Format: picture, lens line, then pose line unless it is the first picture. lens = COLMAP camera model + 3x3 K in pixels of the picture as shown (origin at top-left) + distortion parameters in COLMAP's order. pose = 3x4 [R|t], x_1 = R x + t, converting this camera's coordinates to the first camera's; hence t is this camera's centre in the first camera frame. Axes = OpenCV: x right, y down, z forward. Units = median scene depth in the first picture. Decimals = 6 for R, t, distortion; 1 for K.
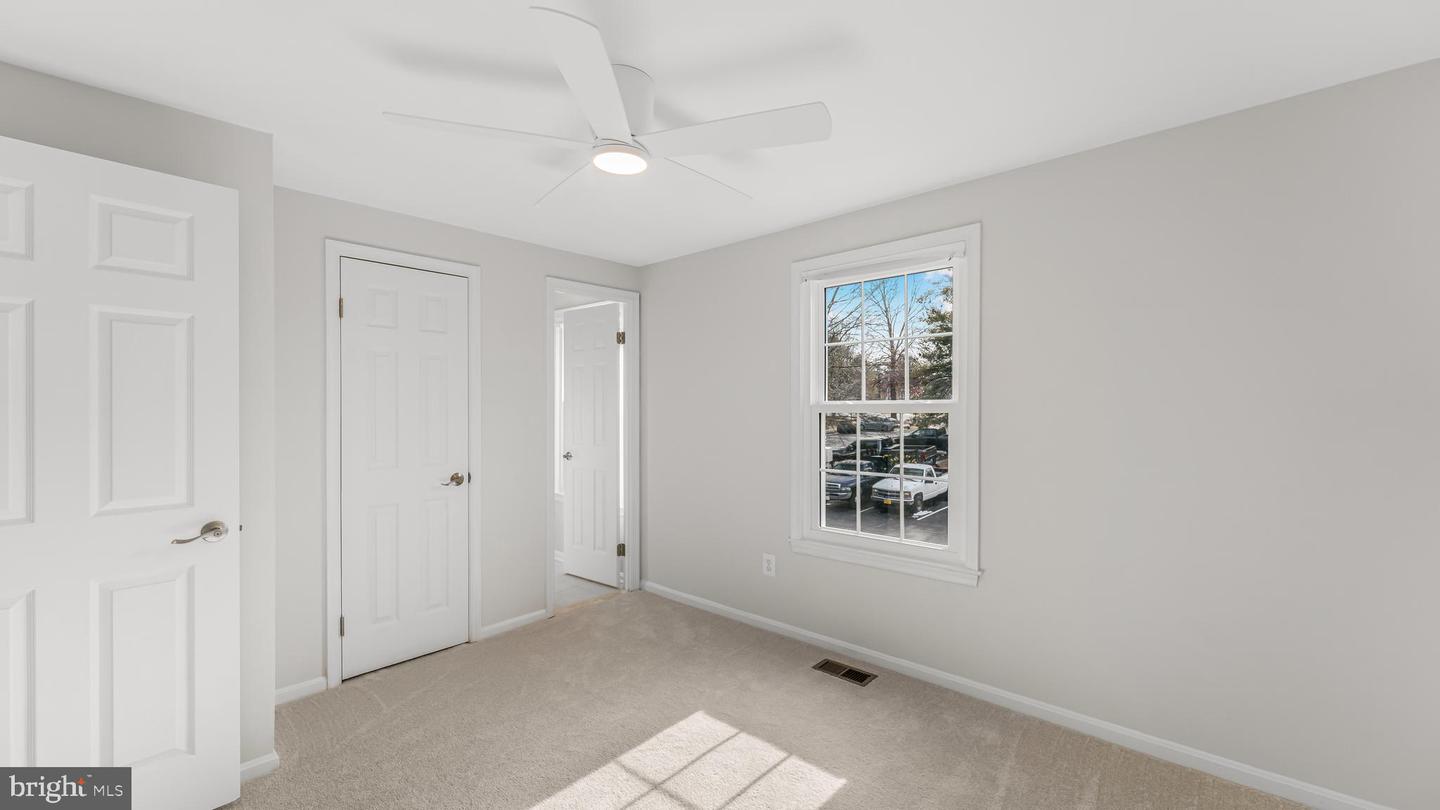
lens RADIAL K [[585.7, 0, 728.0], [0, 585.7, 401.9], [0, 0, 1]] dist [0.000804, -0.000831]
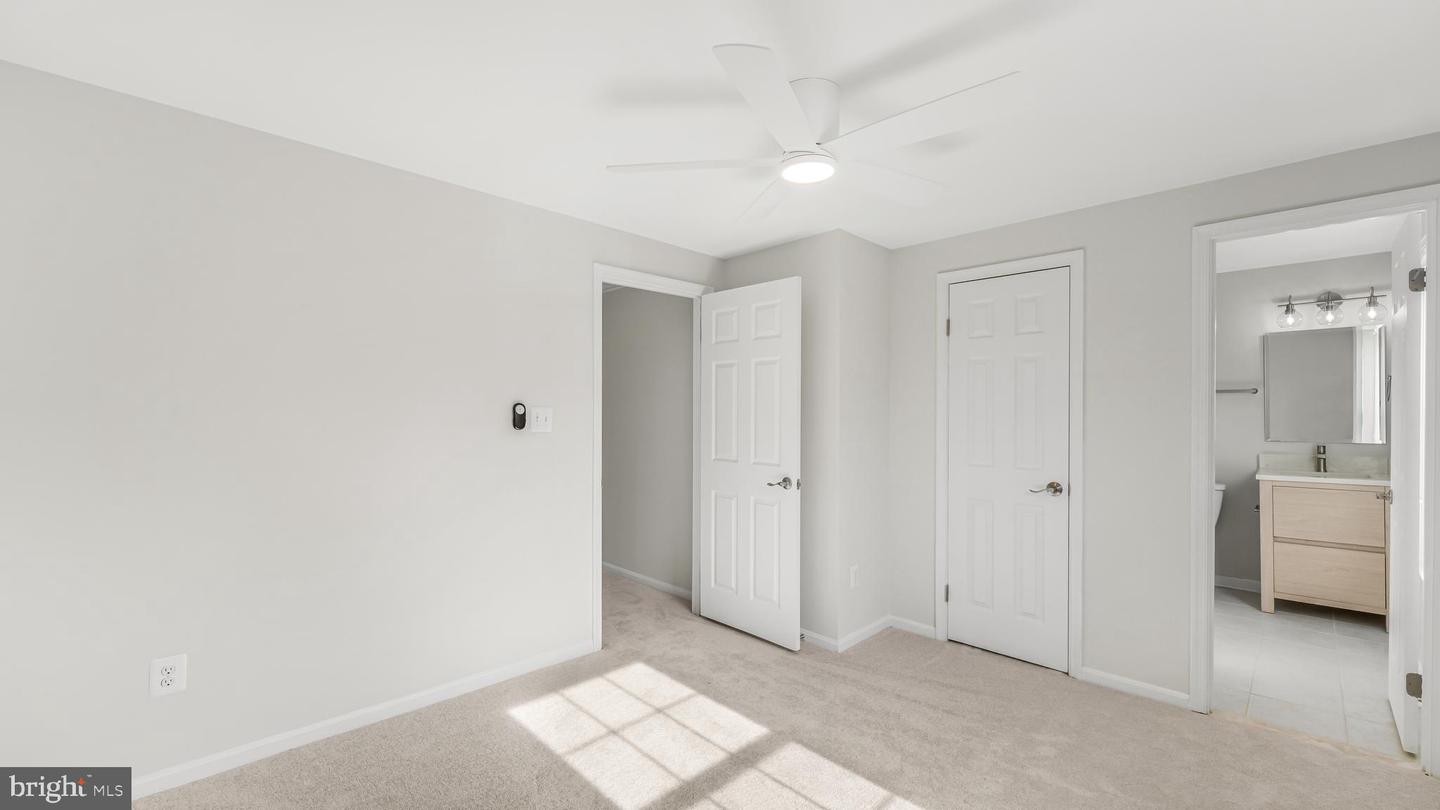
lens RADIAL K [[585.7, 0, 717.4], [0, 585.7, 407.8], [0, 0, 1]] dist [0.000804, -0.000831]
pose [[-0.067895, -0.005720, -0.997676, 0.552678], [0.003218, 0.999977, -0.005952, 0.009723], [0.997687, -0.003615, -0.067875, 0.600302]]
